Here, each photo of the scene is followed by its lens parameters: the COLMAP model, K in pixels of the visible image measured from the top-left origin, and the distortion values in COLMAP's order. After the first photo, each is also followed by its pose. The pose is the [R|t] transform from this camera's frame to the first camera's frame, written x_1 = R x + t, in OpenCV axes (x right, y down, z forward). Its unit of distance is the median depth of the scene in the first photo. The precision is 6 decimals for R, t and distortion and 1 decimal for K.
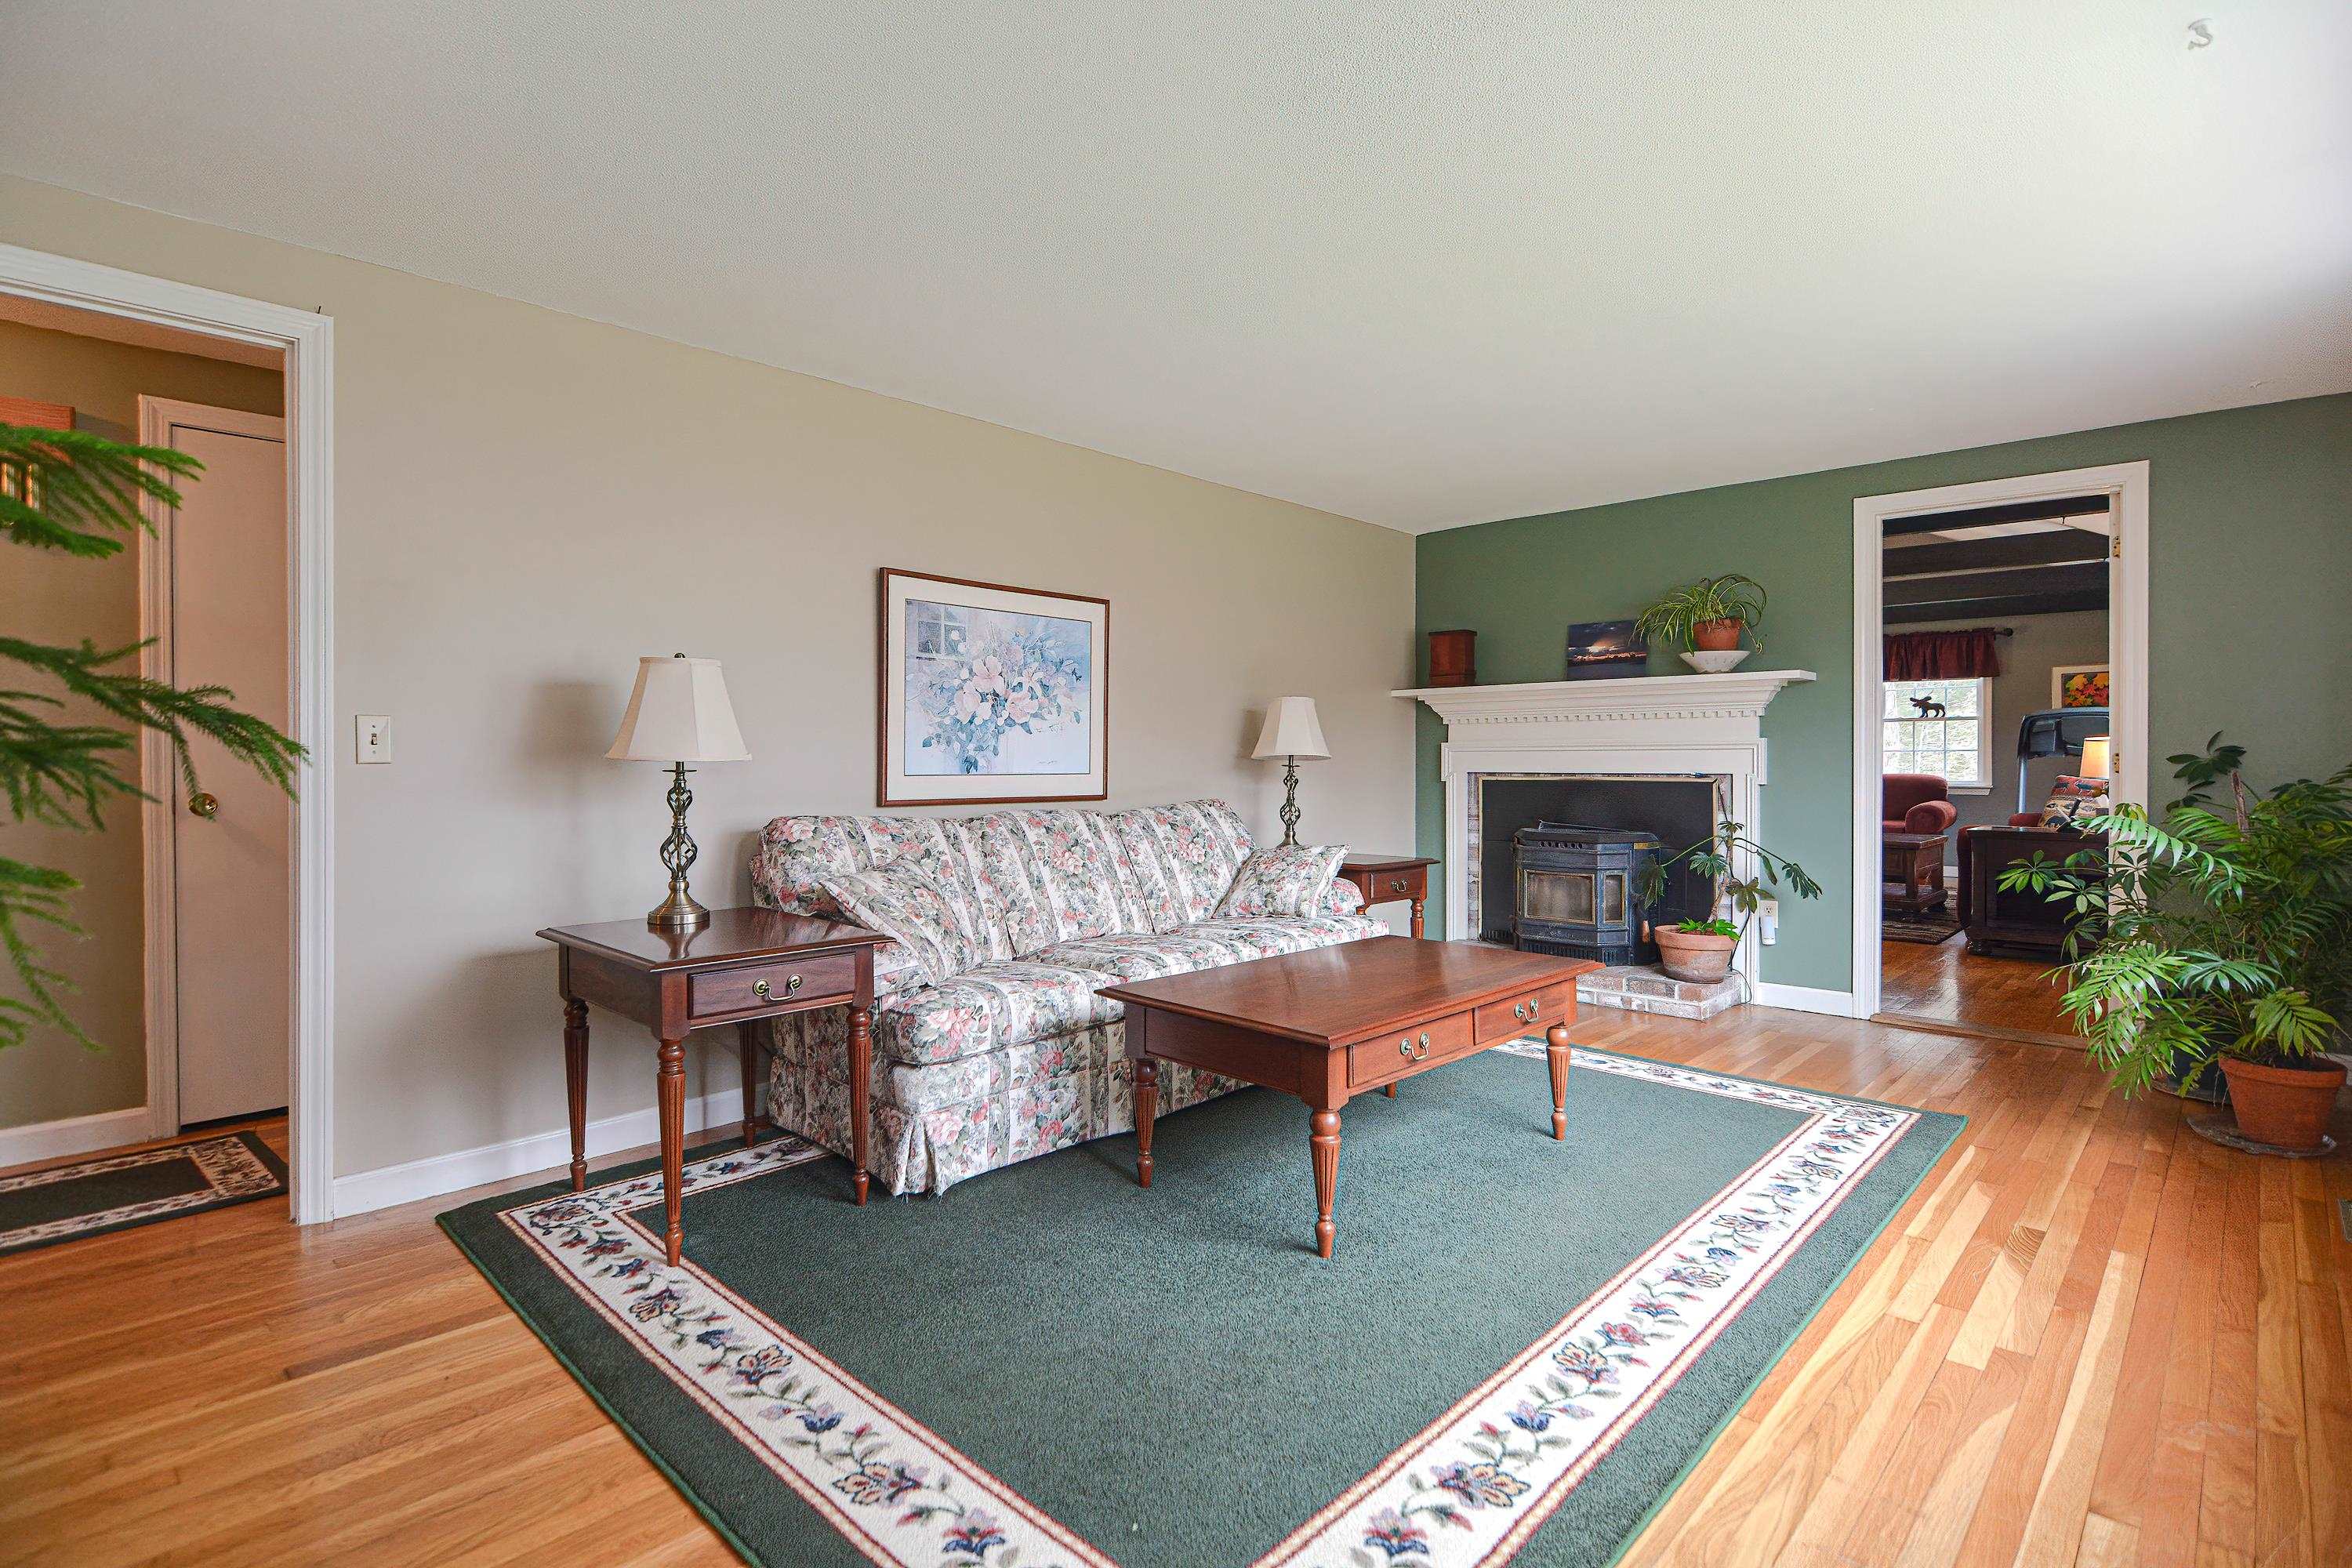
lens RADIAL K [[1148.7, 0, 1167.9], [0, 1148.7, 769.7], [0, 0, 1]] dist [0.004949, -0.001645]
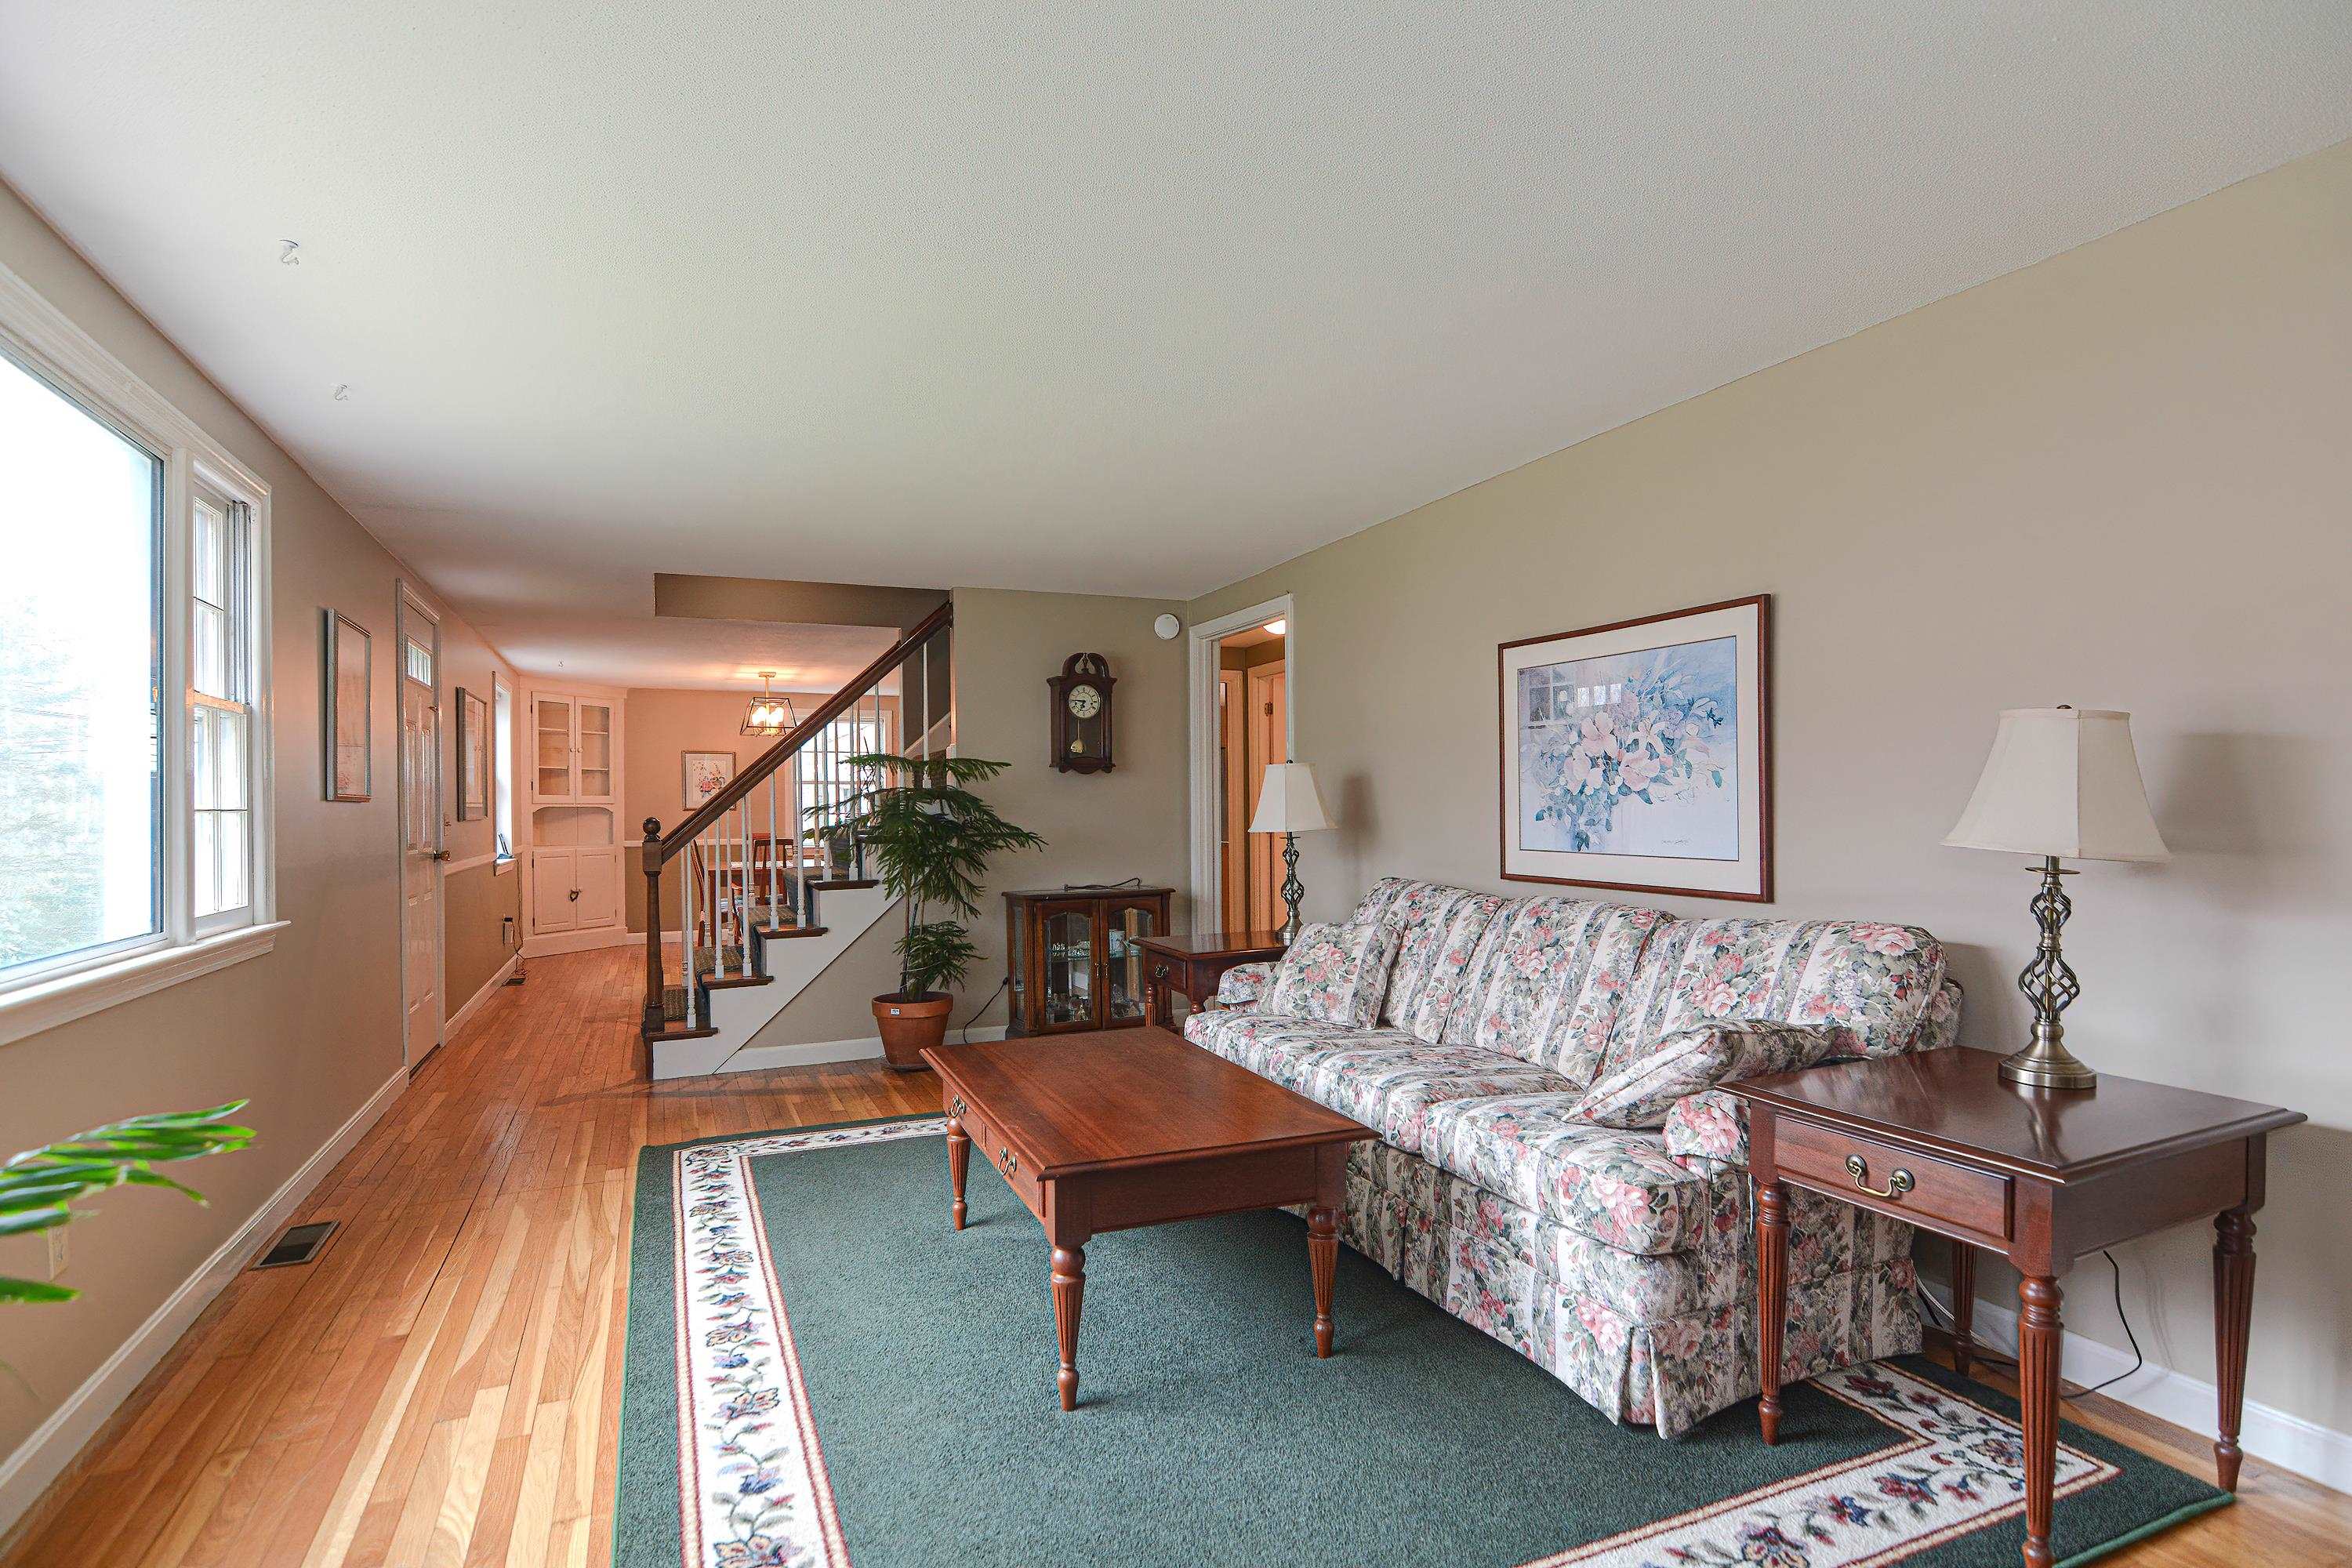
lens RADIAL K [[1187.5, 0, 1174.3], [0, 1187.5, 808.2], [0, 0, 1]] dist [0.015996, -0.000046]
pose [[-0.391313, 0.006528, -0.920234, 0.788502], [-0.000313, 0.999974, 0.007227, -0.036207], [0.920257, 0.003116, -0.391301, 1.084054]]
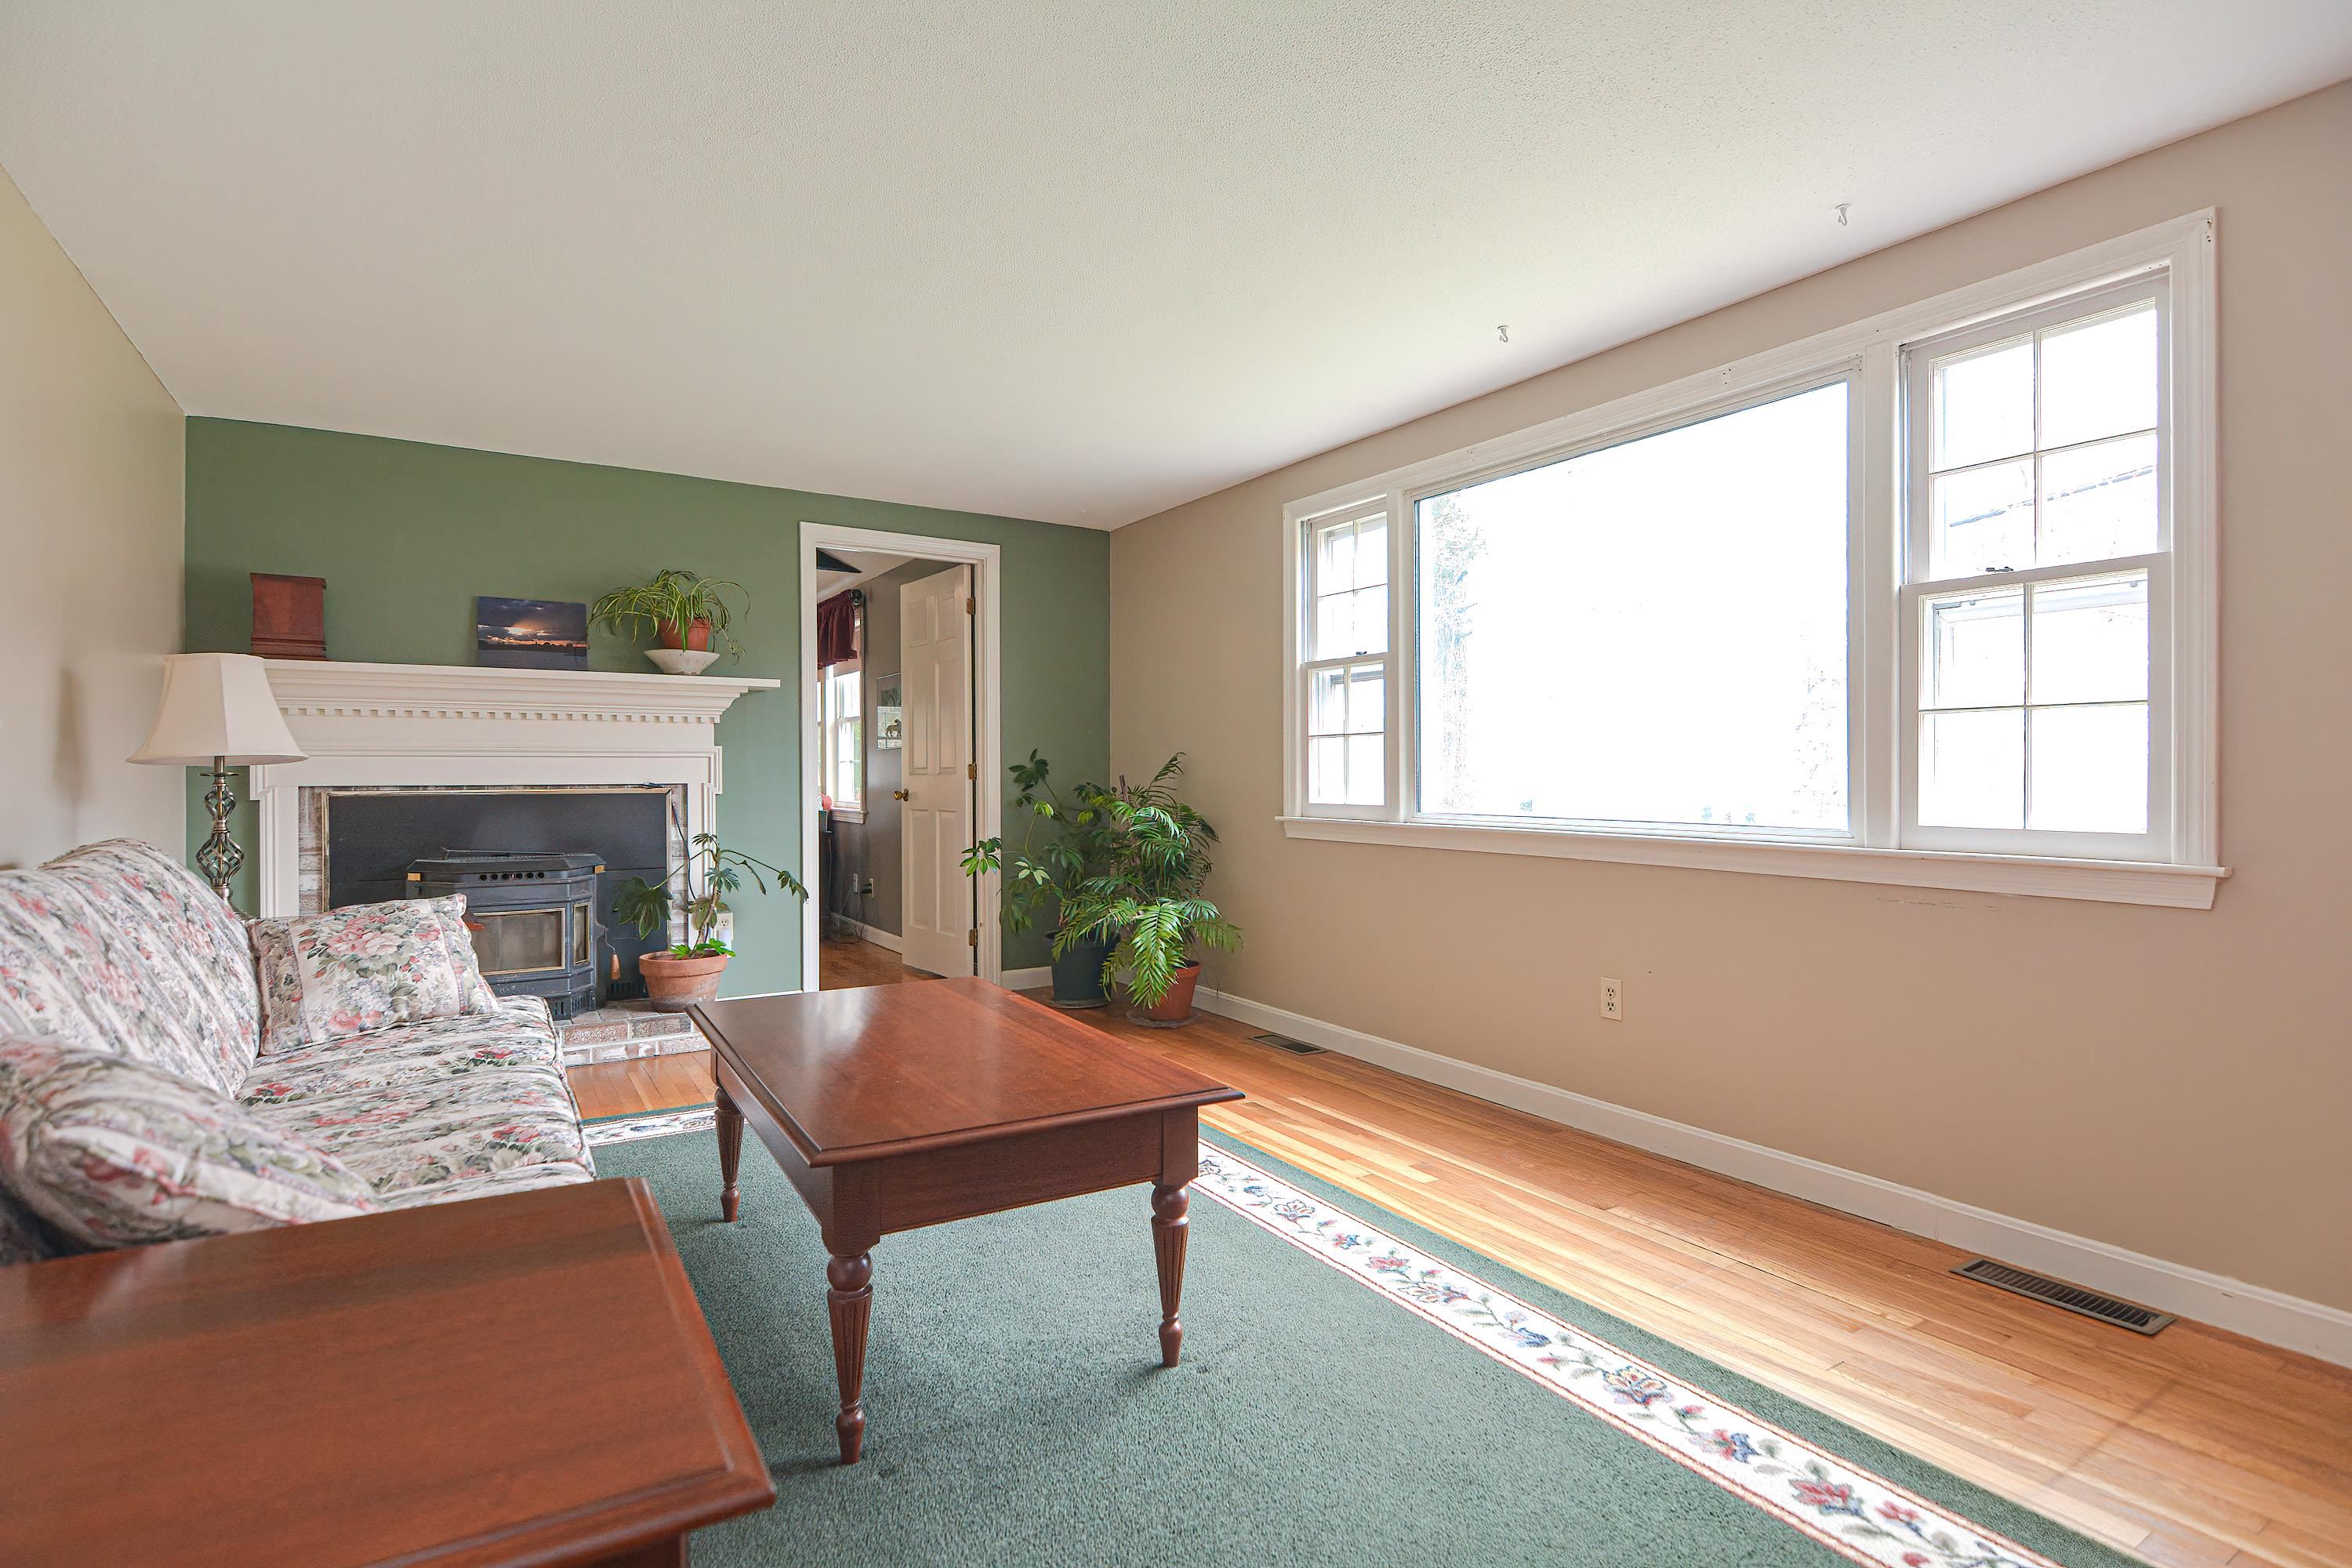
lens RADIAL K [[1148.7, 0, 1167.9], [0, 1148.7, 769.7], [0, 0, 1]] dist [0.004949, -0.001645]
pose [[0.251755, 0.004380, 0.967781, -0.409707], [0.009856, 0.999926, -0.007090, 0.003739], [-0.967741, 0.011324, 0.251693, 0.493218]]
